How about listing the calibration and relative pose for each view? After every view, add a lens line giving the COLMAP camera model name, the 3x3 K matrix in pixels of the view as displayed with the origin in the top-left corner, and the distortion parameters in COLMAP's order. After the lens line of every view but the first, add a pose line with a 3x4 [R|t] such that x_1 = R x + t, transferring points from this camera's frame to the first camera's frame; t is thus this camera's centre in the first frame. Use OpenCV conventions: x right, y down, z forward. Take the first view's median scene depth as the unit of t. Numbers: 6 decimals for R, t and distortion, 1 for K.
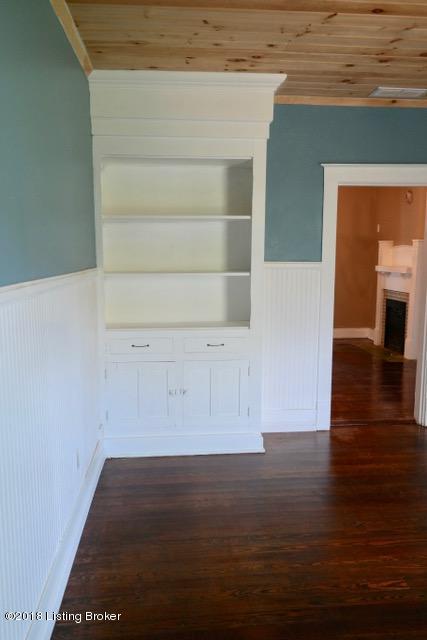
lens RADIAL K [[506.7, 0, 213.6], [0, 506.7, 322.3], [0, 0, 1]] dist [0.008883, 0.008655]
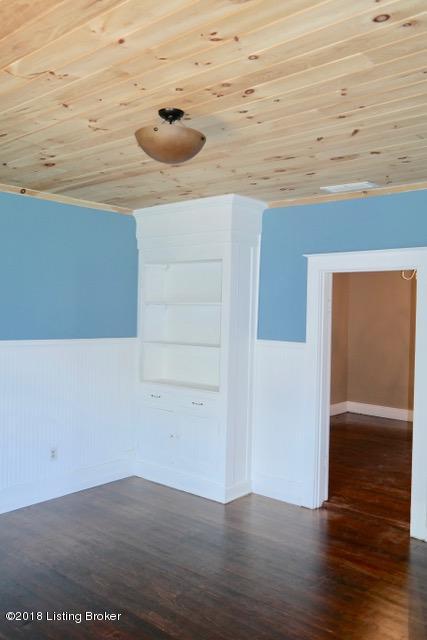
lens RADIAL K [[542.2, 0, 213.6], [0, 542.2, 318.5], [0, 0, 1]] dist [0.007276, 0.013263]
pose [[0.707017, 0.025215, -0.706747, 0.923737], [-0.120229, 0.989102, -0.084986, -0.050961], [0.696902, 0.145058, 0.702343, 0.052042]]
